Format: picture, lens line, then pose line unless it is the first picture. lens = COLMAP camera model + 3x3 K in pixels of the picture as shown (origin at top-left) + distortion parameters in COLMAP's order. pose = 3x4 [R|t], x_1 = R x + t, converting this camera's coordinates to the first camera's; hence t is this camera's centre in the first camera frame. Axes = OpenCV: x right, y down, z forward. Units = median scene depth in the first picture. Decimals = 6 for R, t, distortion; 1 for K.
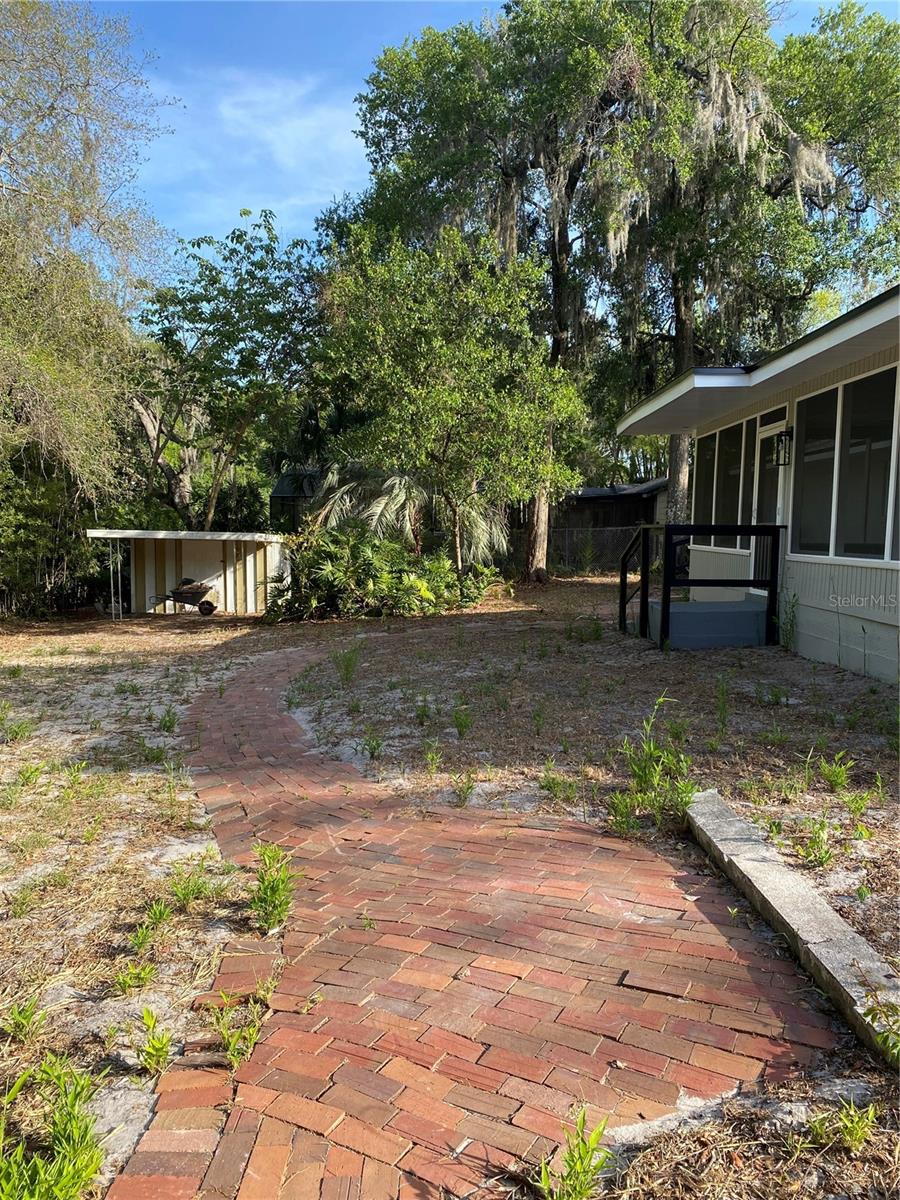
lens RADIAL K [[864.5, 0, 450.0], [0, 864.5, 600.0], [0, 0, 1]] dist [0.025109, -0.017325]
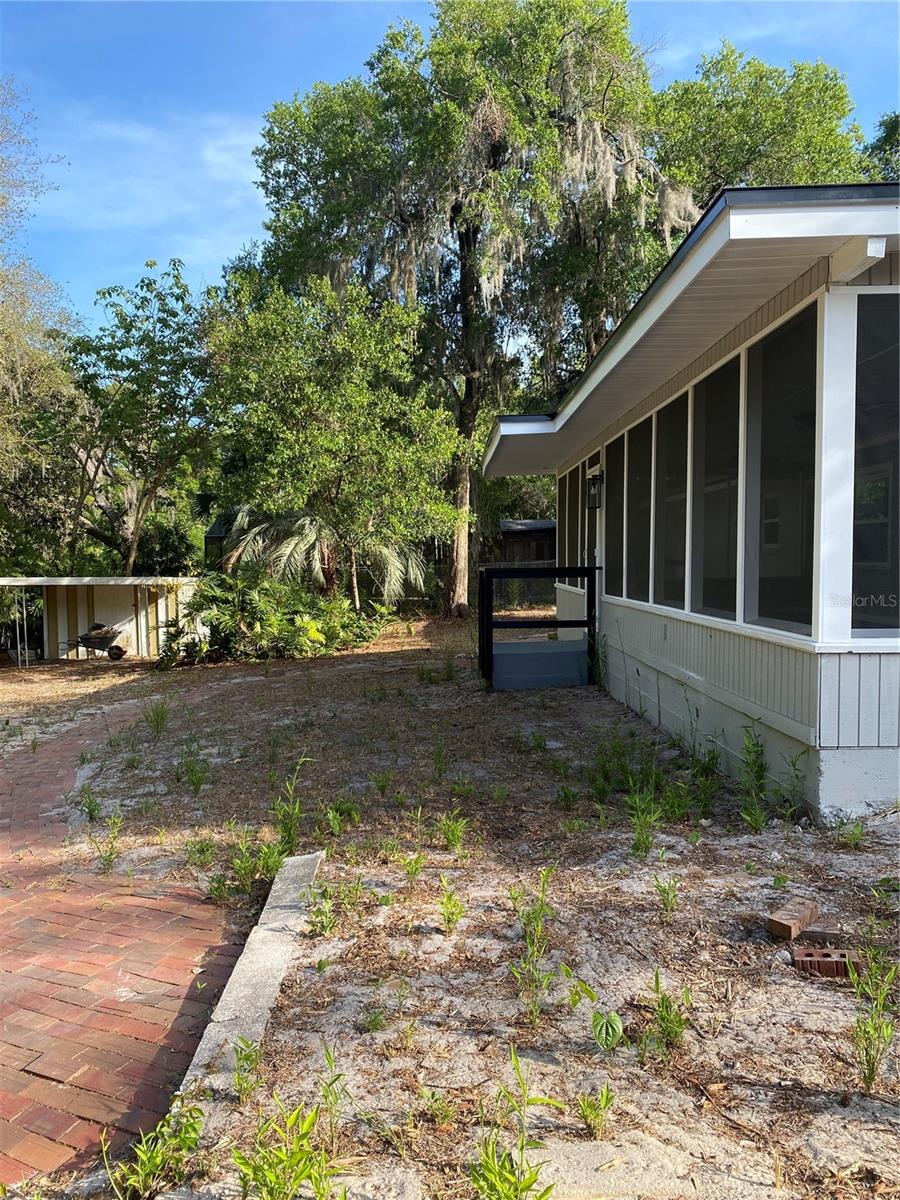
lens RADIAL K [[867.0, 0, 450.0], [0, 867.0, 600.0], [0, 0, 1]] dist [0.012284, -0.003509]
pose [[0.999695, -0.024434, 0.003601, 0.113656], [0.024542, 0.999128, -0.033789, -0.009215], [-0.002773, 0.033867, 0.999422, -0.005281]]
